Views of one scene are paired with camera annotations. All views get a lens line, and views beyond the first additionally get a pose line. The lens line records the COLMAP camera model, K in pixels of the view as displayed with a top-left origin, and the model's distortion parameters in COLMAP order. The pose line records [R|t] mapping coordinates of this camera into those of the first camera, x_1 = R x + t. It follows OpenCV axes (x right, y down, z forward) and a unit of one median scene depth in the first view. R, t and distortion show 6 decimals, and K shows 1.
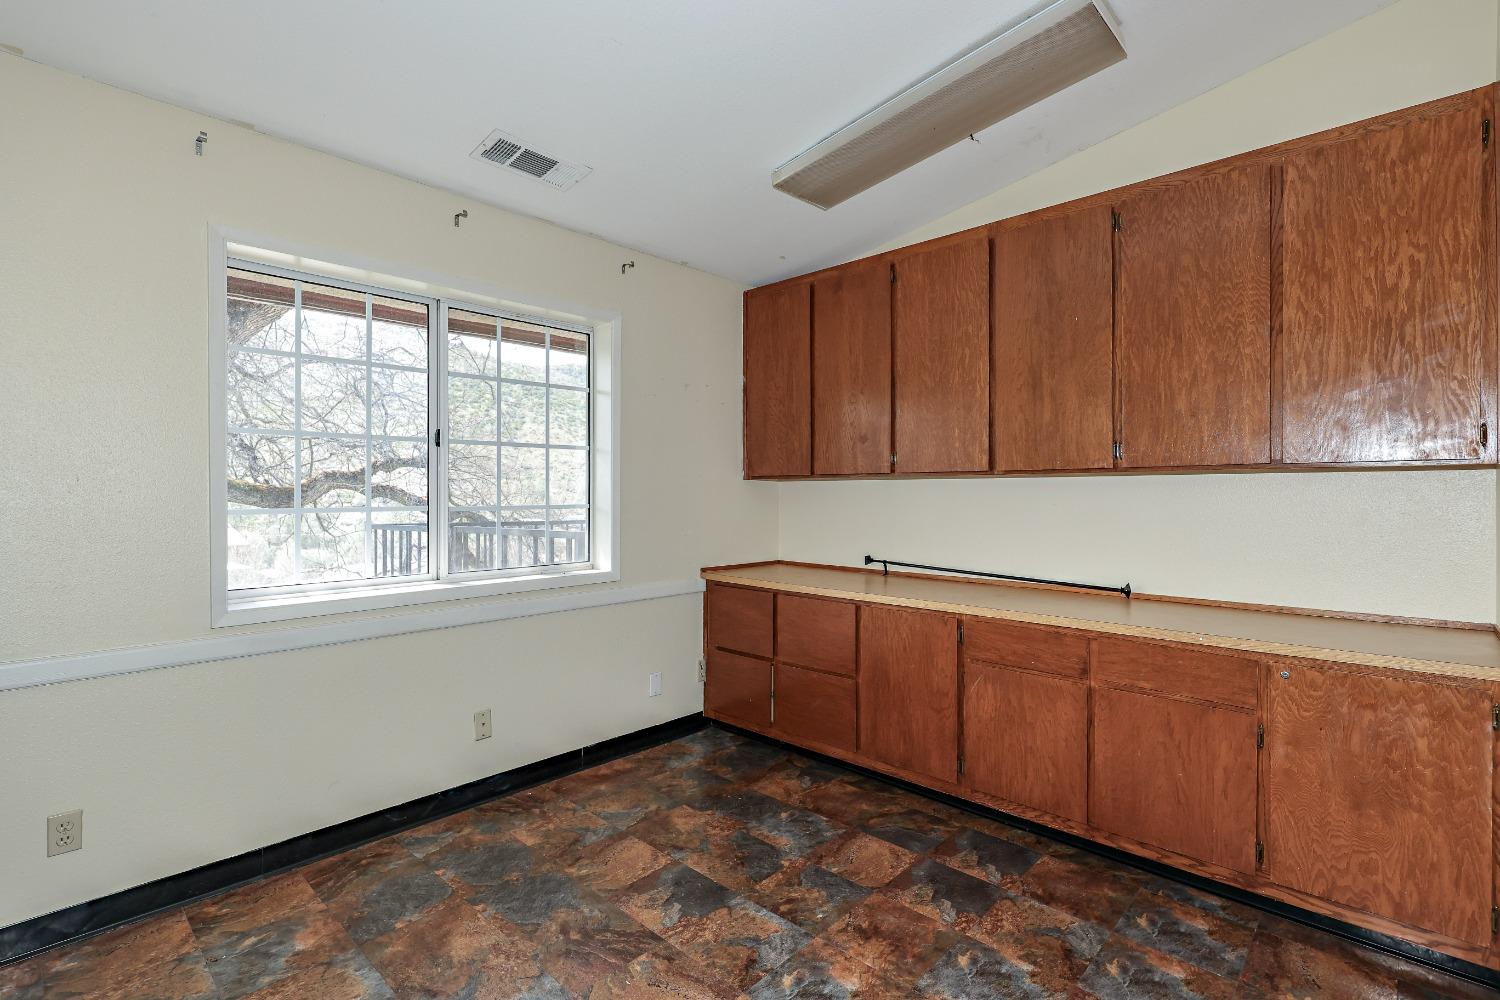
lens RADIAL K [[684.8, 0, 743.5], [0, 684.8, 493.6], [0, 0, 1]] dist [-0.001152, 0.000197]
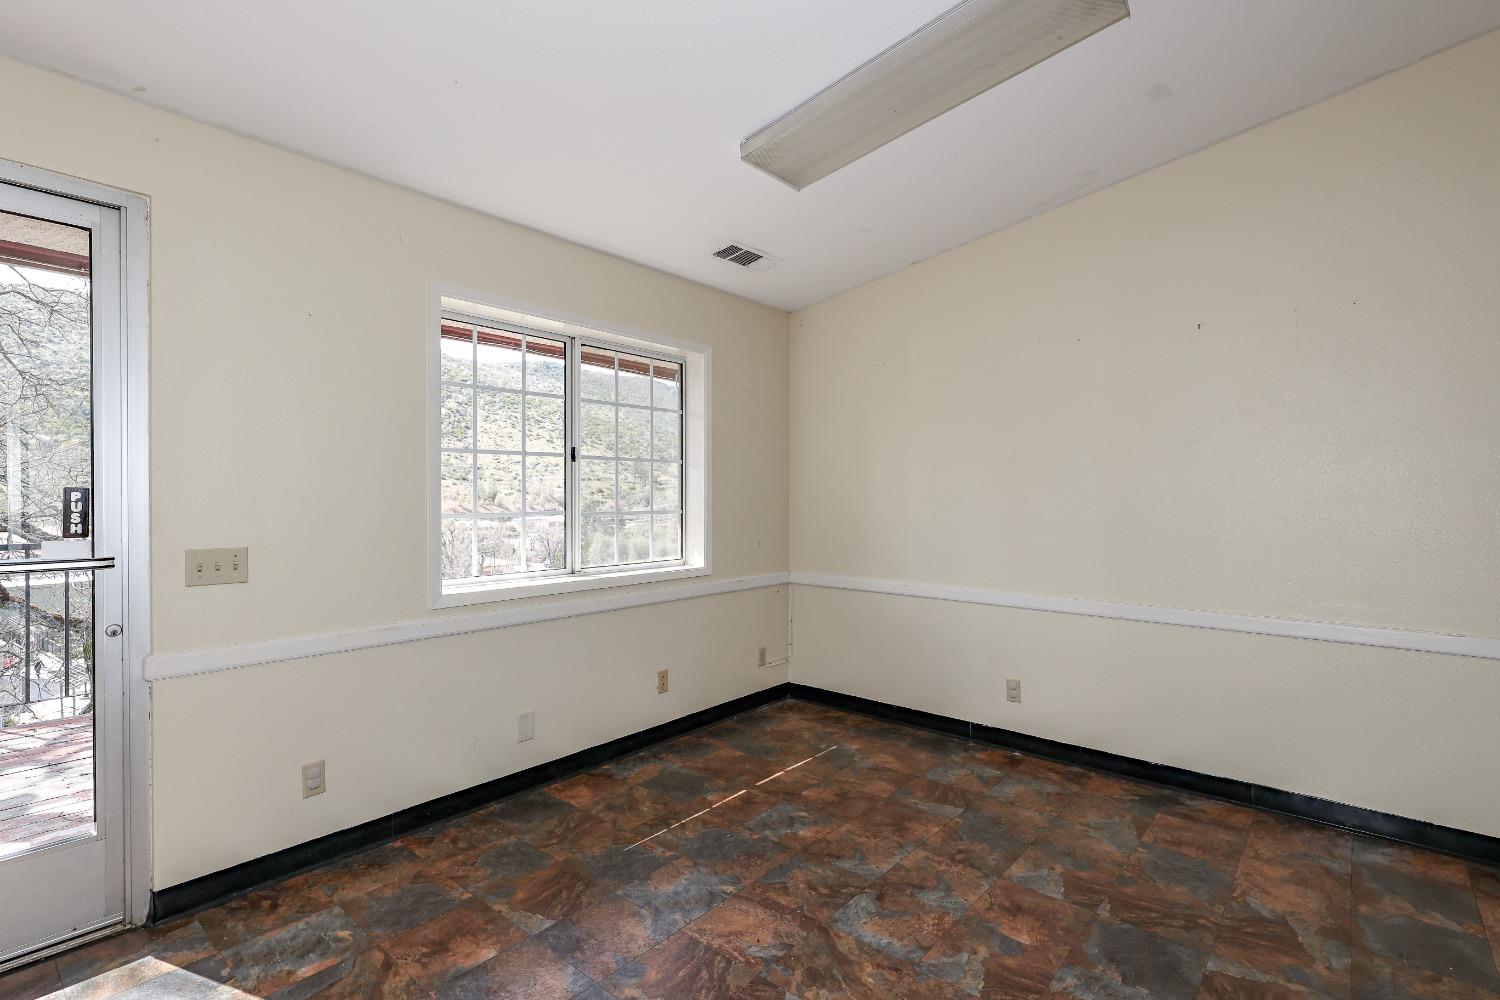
lens RADIAL K [[684.8, 0, 762.9], [0, 684.8, 503.8], [0, 0, 1]] dist [-0.001152, 0.000197]
pose [[0.996958, -0.001824, 0.077918, -0.210853], [0.001494, 0.999990, 0.004293, 0.001148], [-0.077925, -0.004163, 0.996951, -0.204900]]
